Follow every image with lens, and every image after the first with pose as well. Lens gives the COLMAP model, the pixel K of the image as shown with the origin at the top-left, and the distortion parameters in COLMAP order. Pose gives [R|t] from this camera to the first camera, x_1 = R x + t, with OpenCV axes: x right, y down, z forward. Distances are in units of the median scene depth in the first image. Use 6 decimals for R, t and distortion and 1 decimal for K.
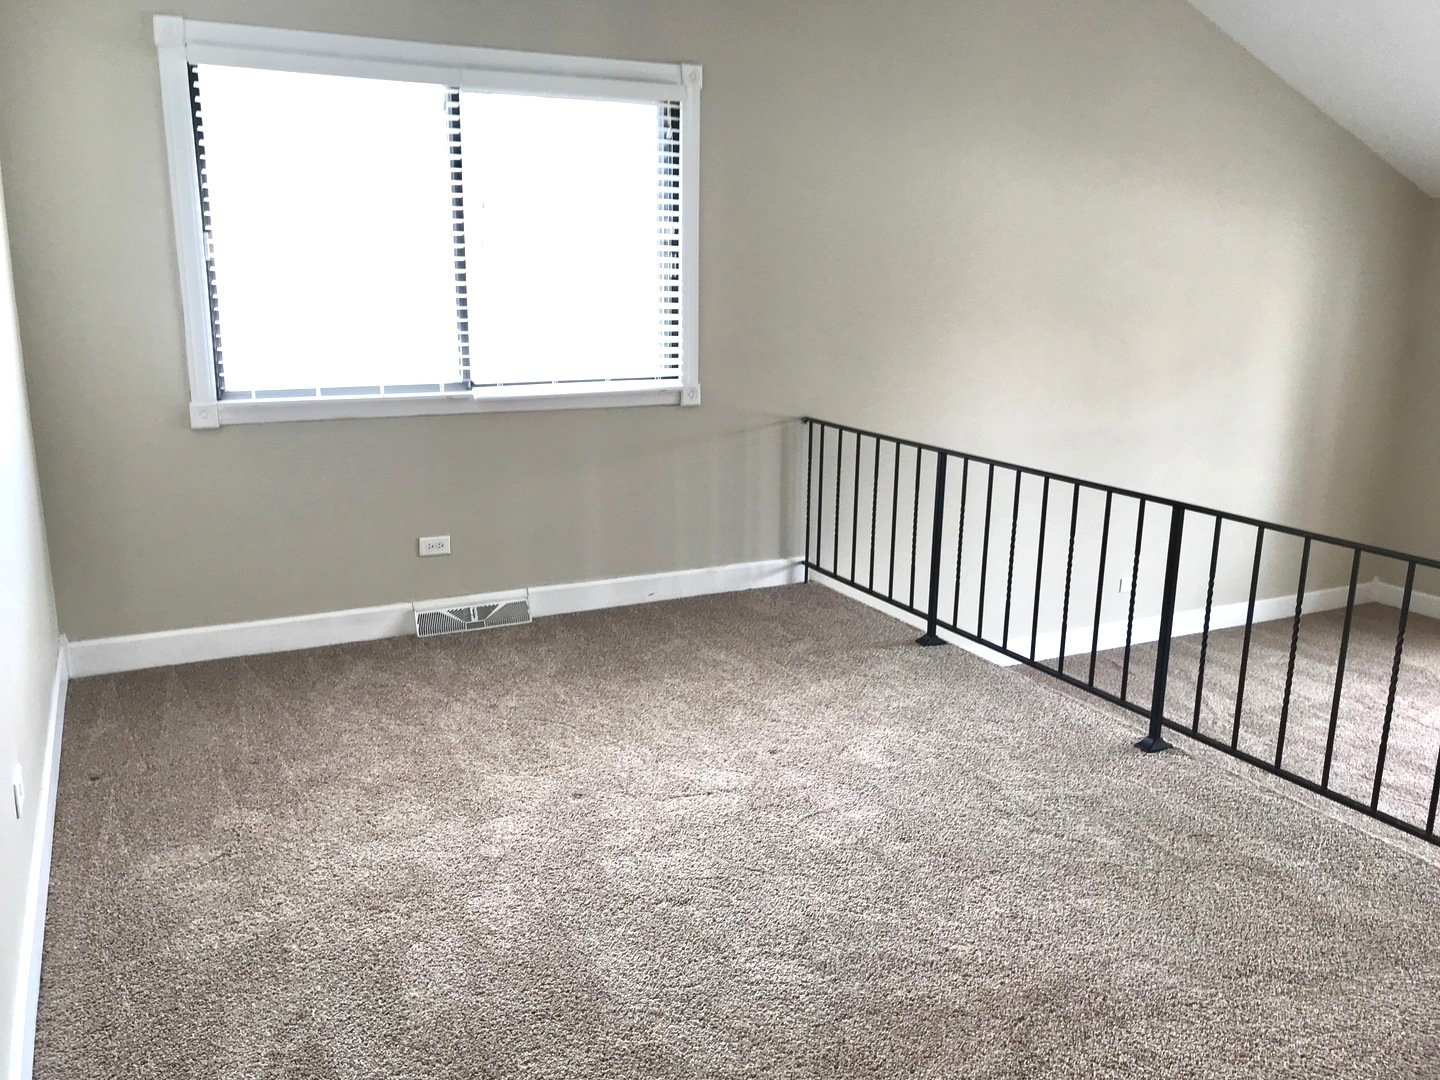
lens RADIAL K [[1180.2, 0, 696.0], [0, 1180.2, 534.3], [0, 0, 1]] dist [0.085461, -0.110971]
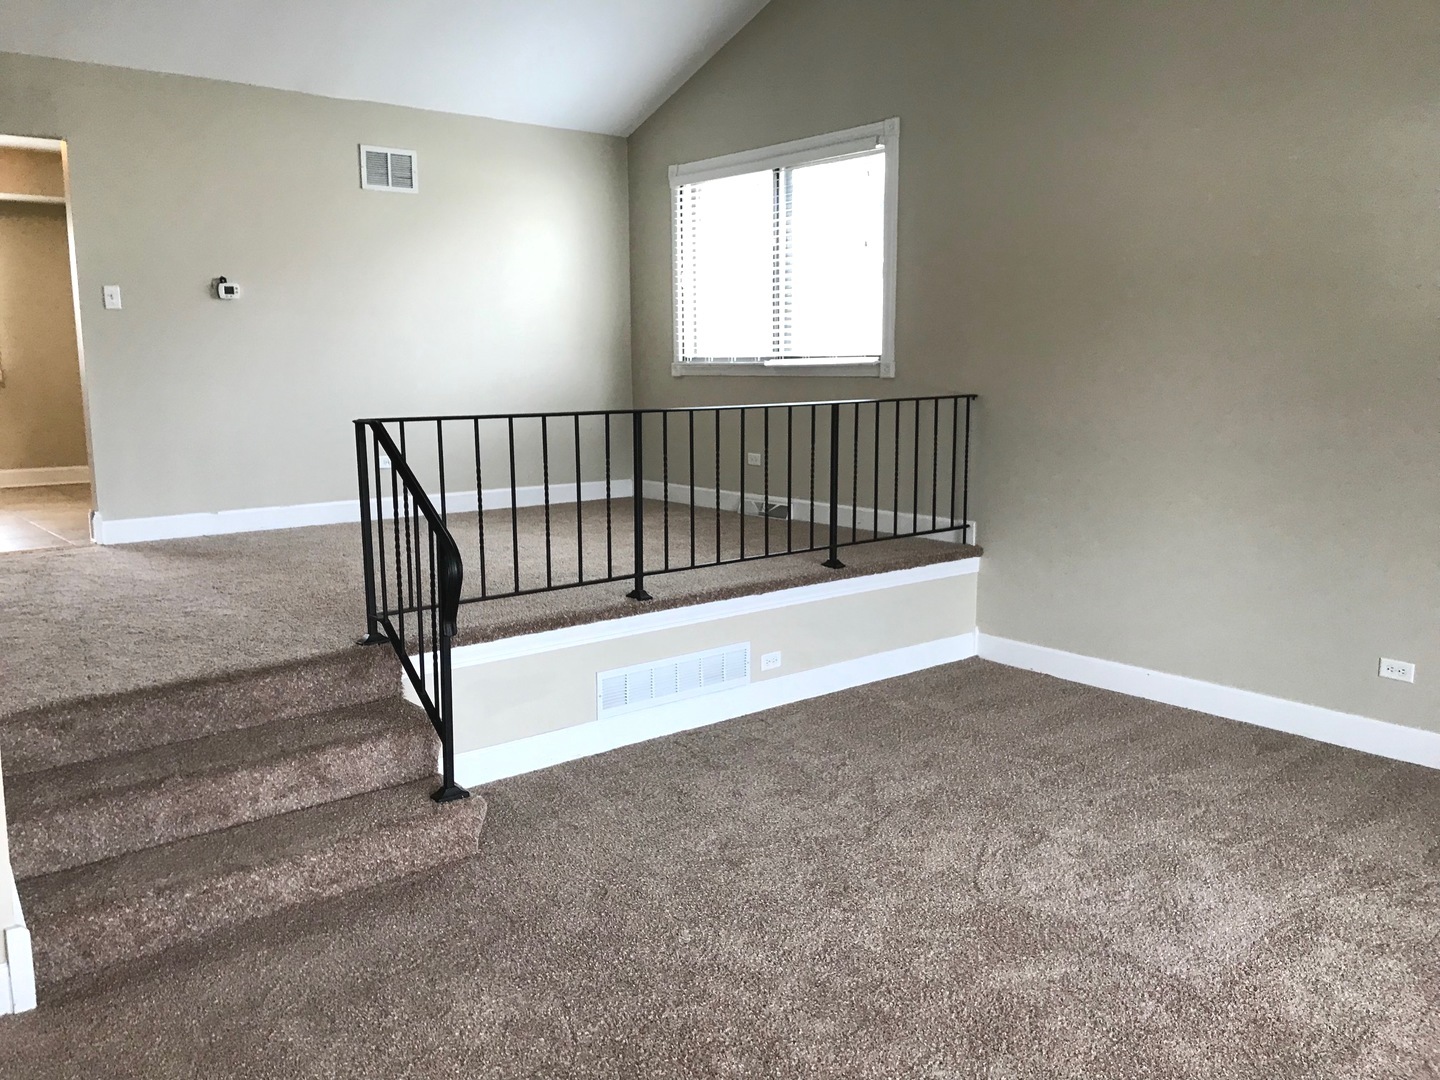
lens RADIAL K [[1178.4, 0, 697.9], [0, 1178.4, 558.3], [0, 0, 1]] dist [0.047202, -0.051444]
pose [[0.236683, 0.148005, -0.960248, 1.426943], [-0.213762, 0.972045, 0.097135, 0.000058], [0.947780, 0.182274, 0.261704, 0.603934]]
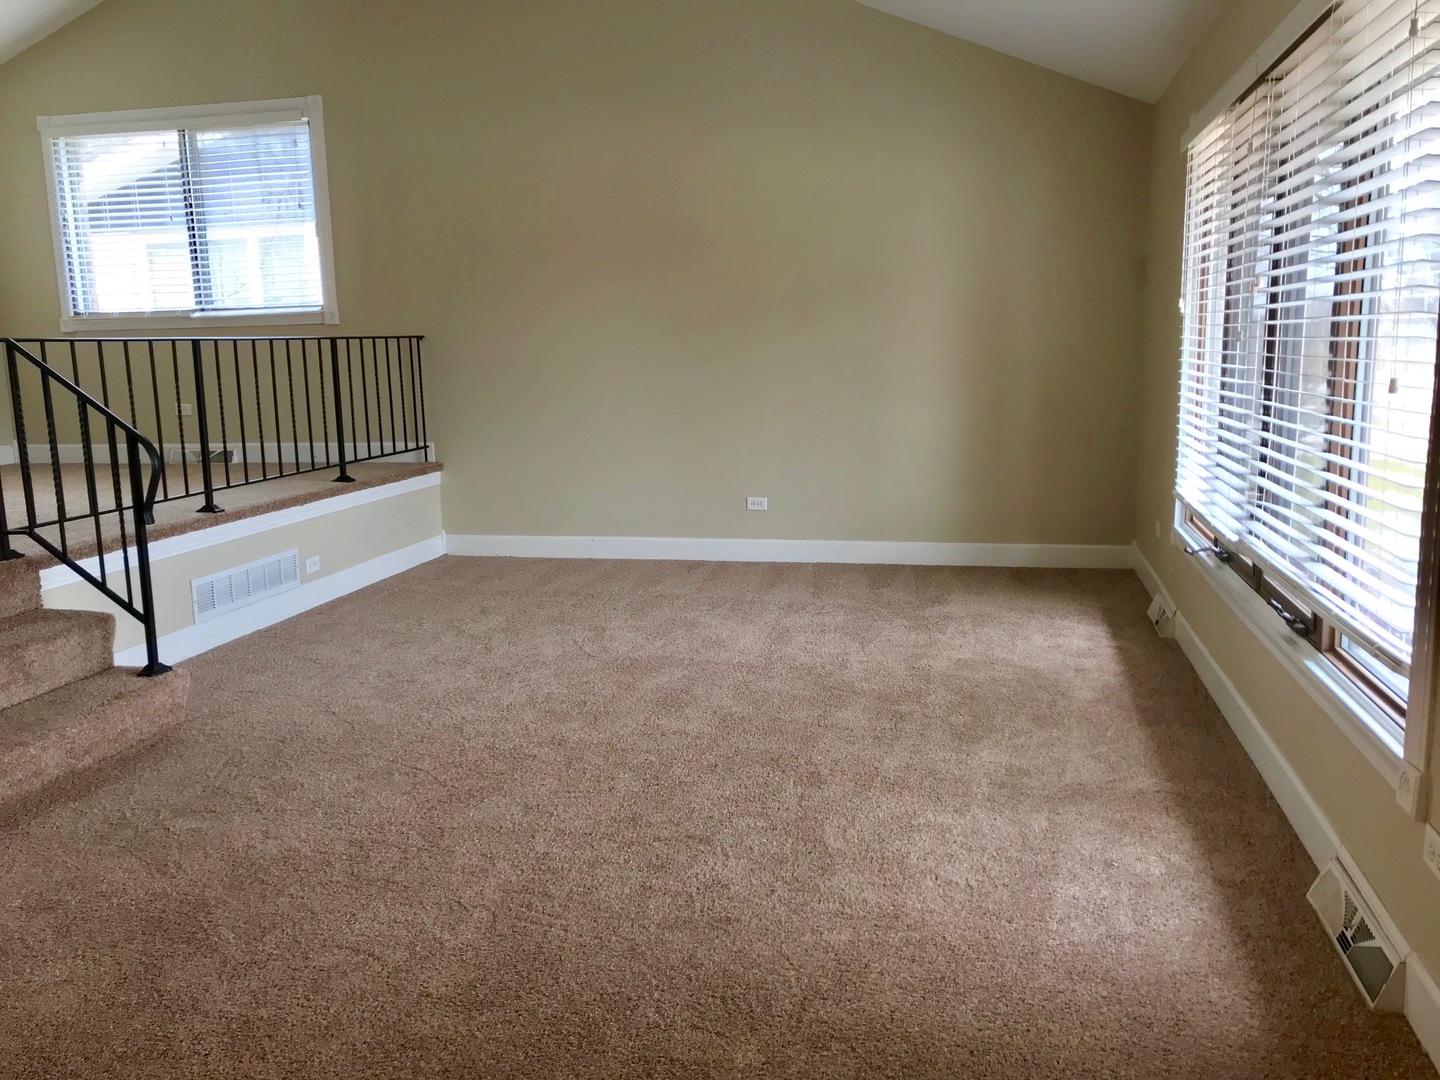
lens RADIAL K [[1180.2, 0, 696.0], [0, 1180.2, 534.3], [0, 0, 1]] dist [0.085461, -0.110971]
pose [[0.767304, 0.073630, -0.637043, 1.525738], [-0.111972, 0.993509, -0.020036, 0.148483], [0.631433, 0.086704, 0.770568, 0.214871]]
